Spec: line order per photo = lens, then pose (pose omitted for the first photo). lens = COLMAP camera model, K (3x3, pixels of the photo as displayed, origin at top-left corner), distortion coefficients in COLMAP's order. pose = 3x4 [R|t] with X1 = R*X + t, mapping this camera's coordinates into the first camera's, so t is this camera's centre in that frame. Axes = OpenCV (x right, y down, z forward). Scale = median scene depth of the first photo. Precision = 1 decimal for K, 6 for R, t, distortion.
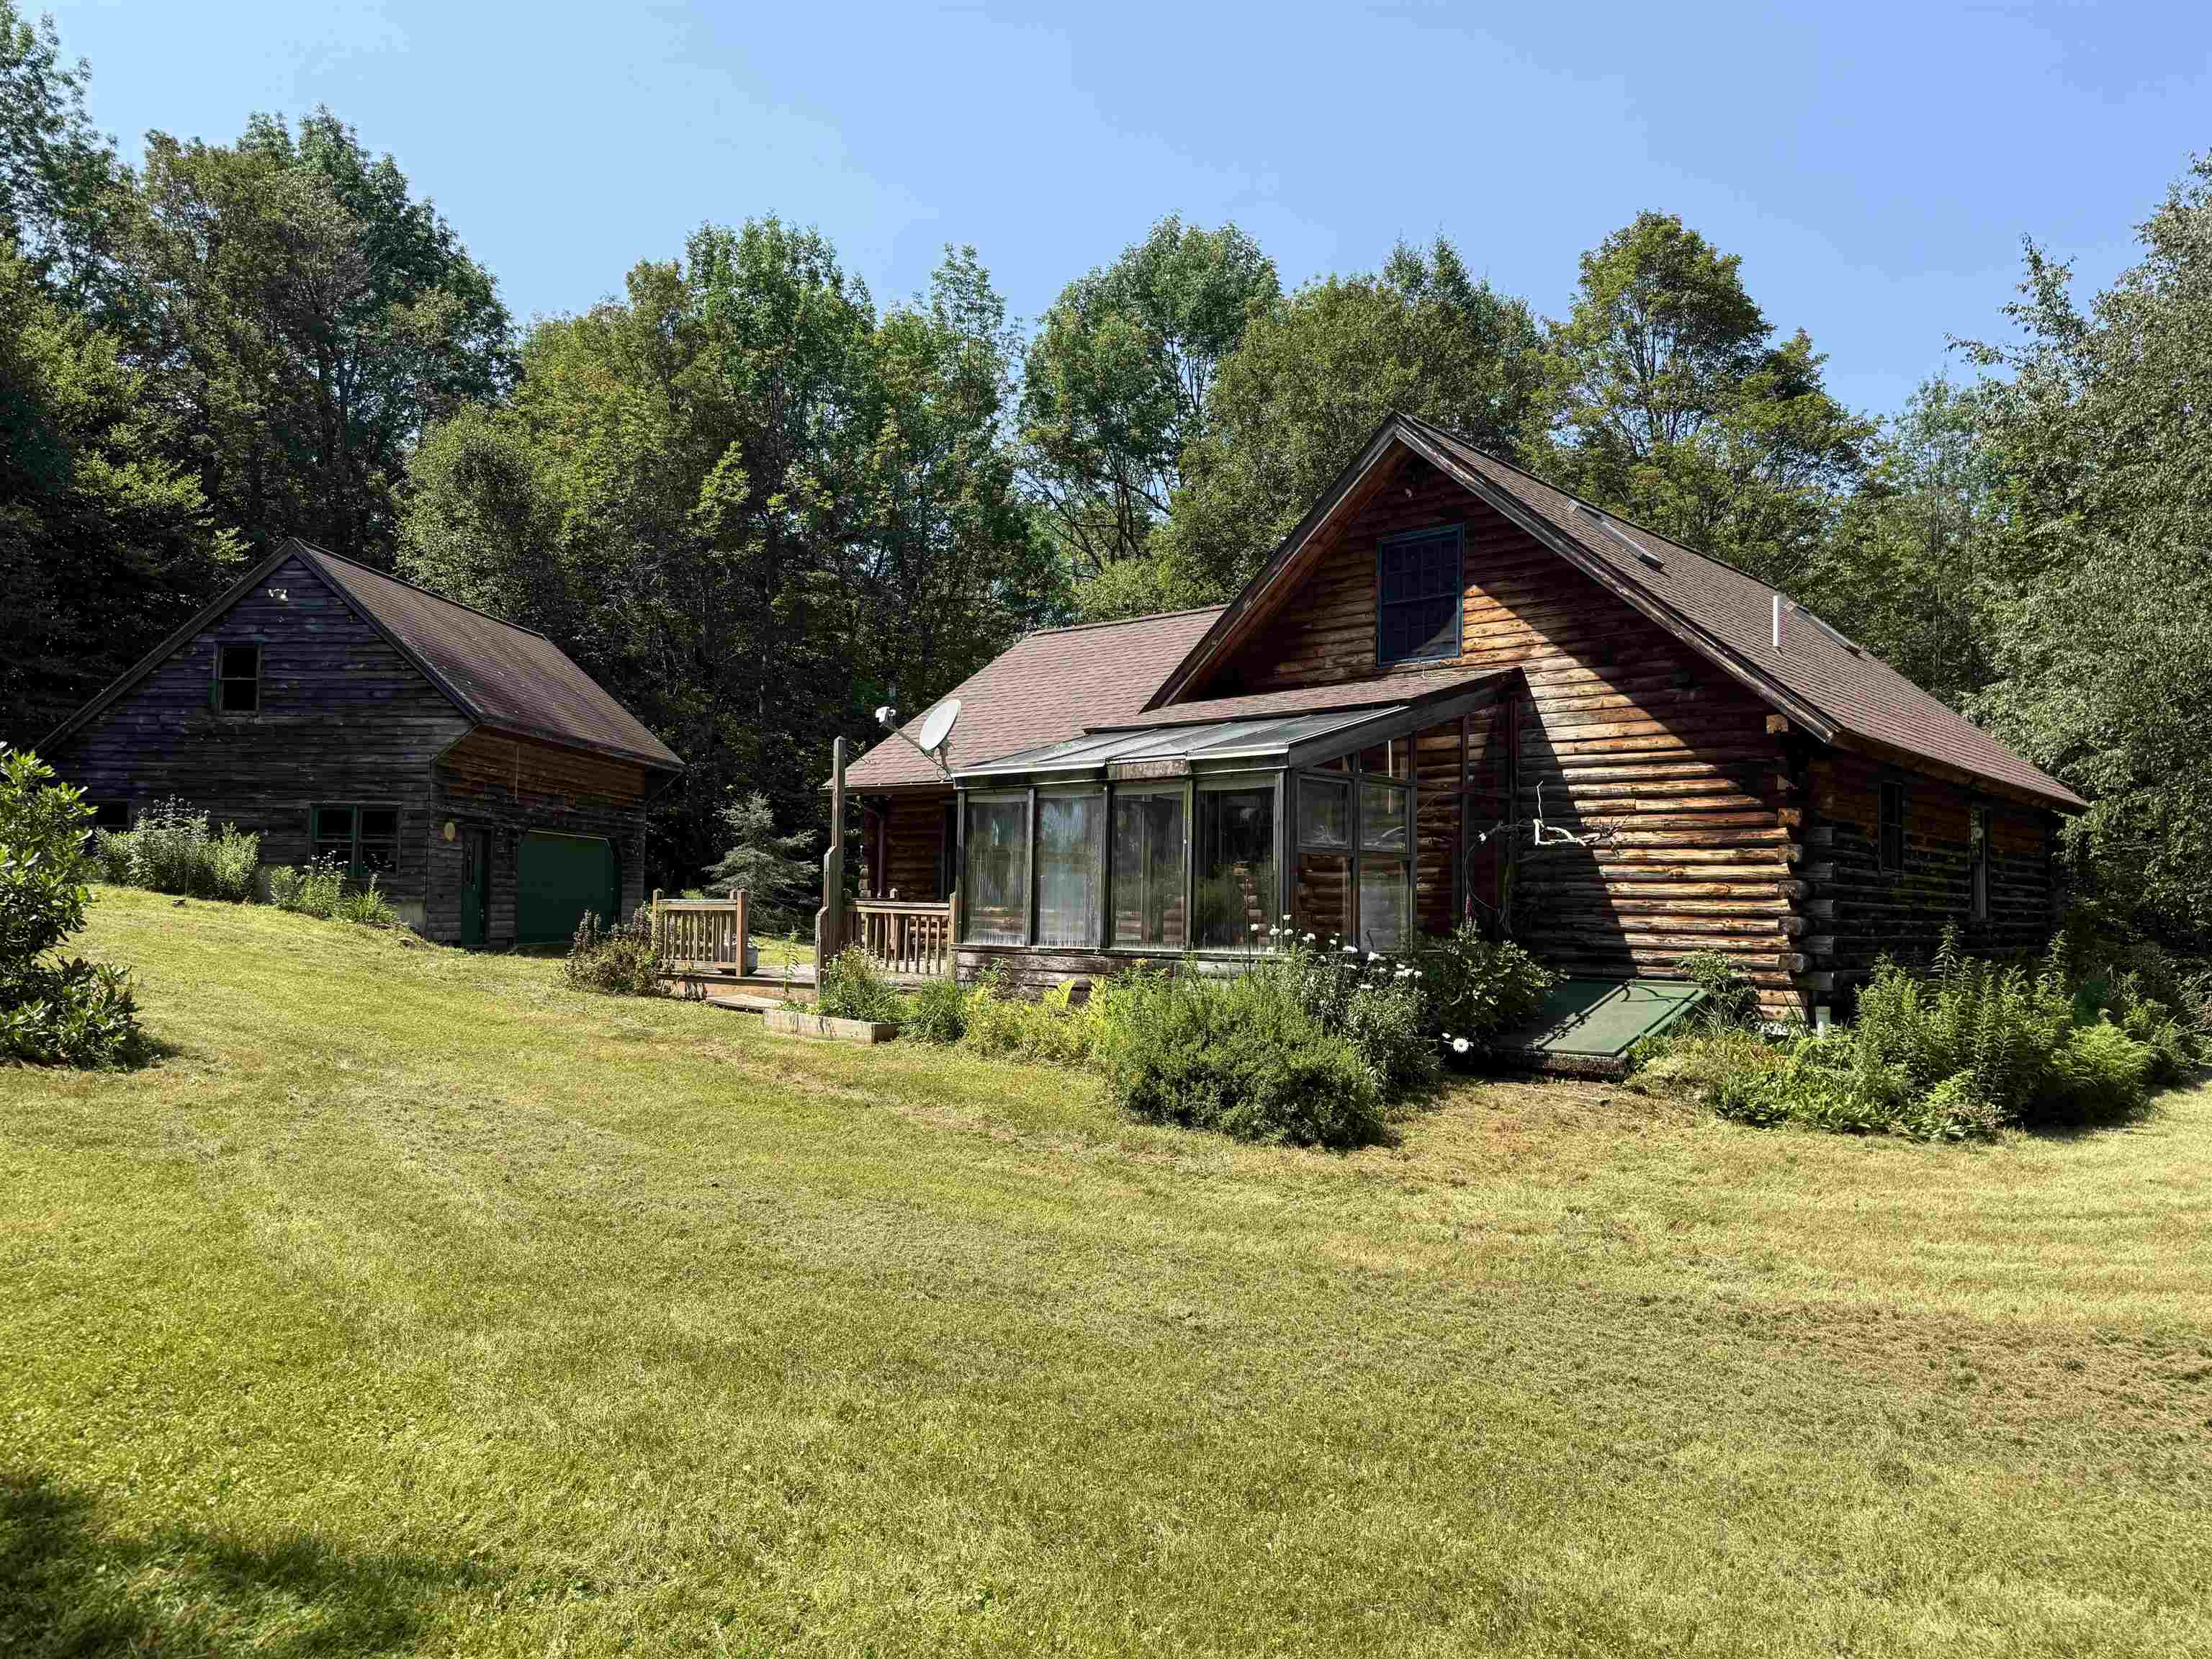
lens RADIAL K [[1556.9, 0, 1099.9], [0, 1556.9, 820.5], [0, 0, 1]] dist [0.071343, -0.095586]
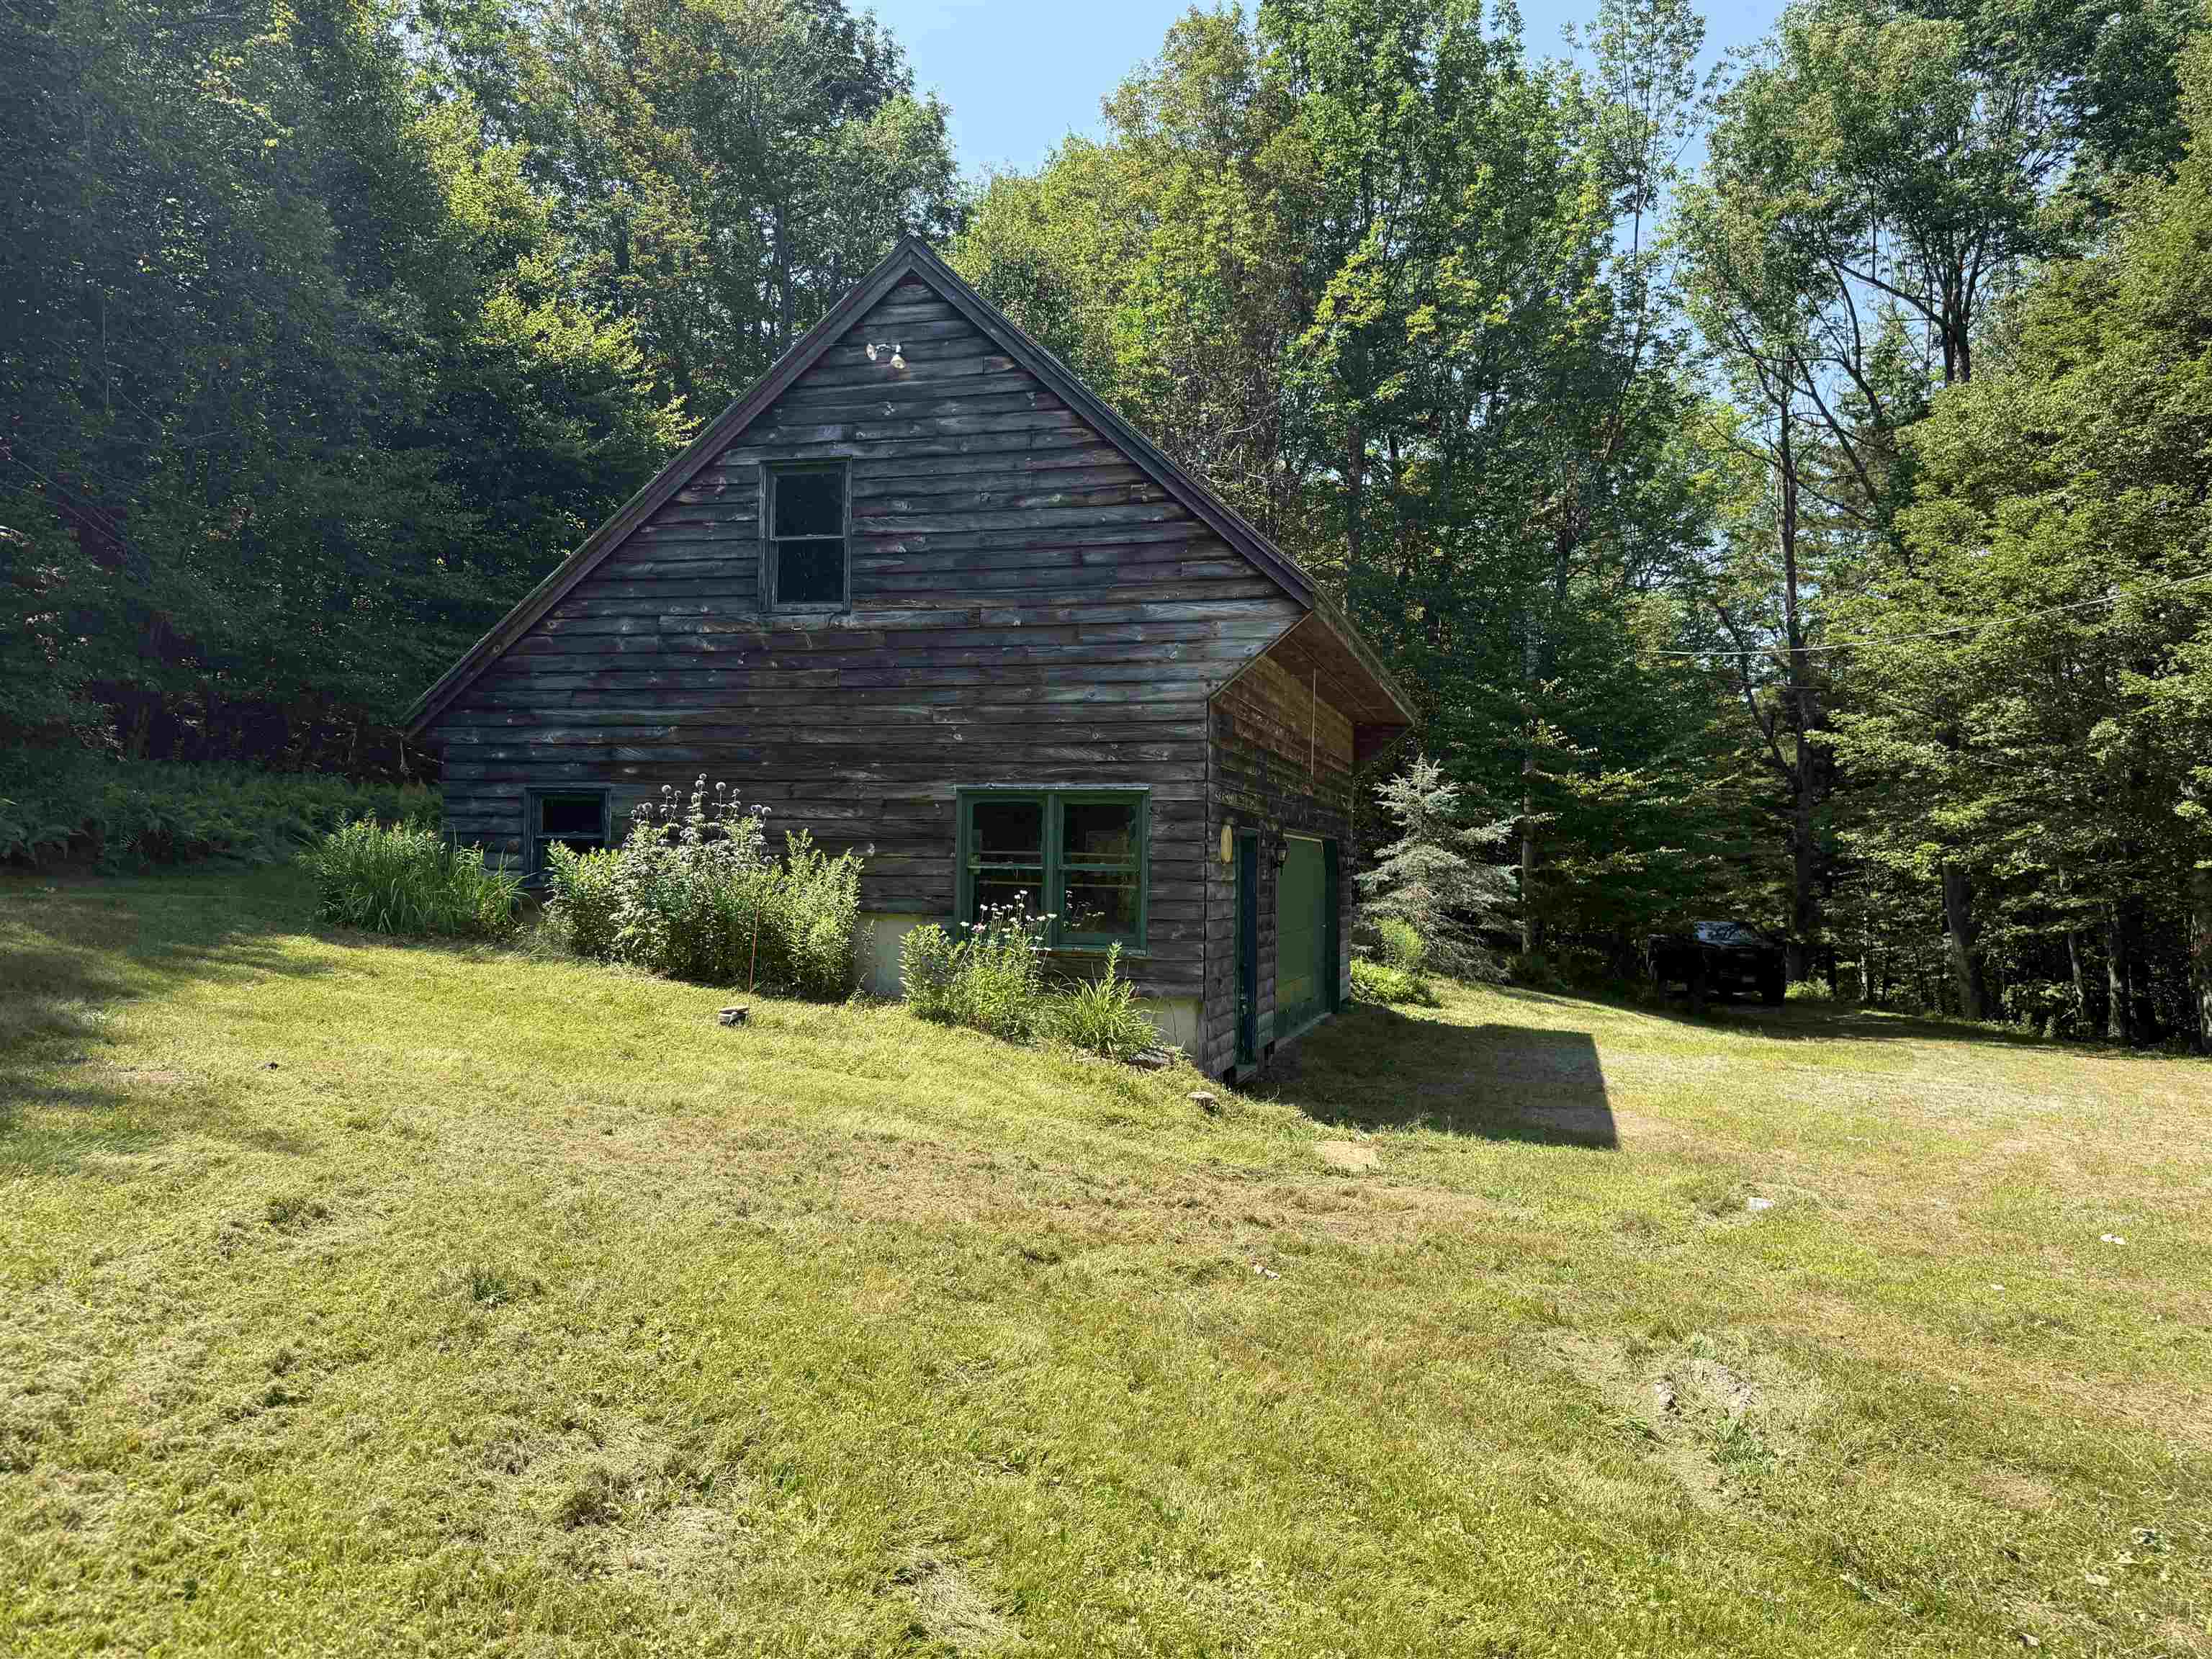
lens RADIAL K [[1556.9, 0, 1110.2], [0, 1556.9, 826.3], [0, 0, 1]] dist [0.071343, -0.095586]
pose [[0.982484, -0.004106, -0.186300, -0.361954], [0.008738, 0.999673, 0.024048, -0.010346], [0.186140, -0.025255, 0.982199, 0.534338]]
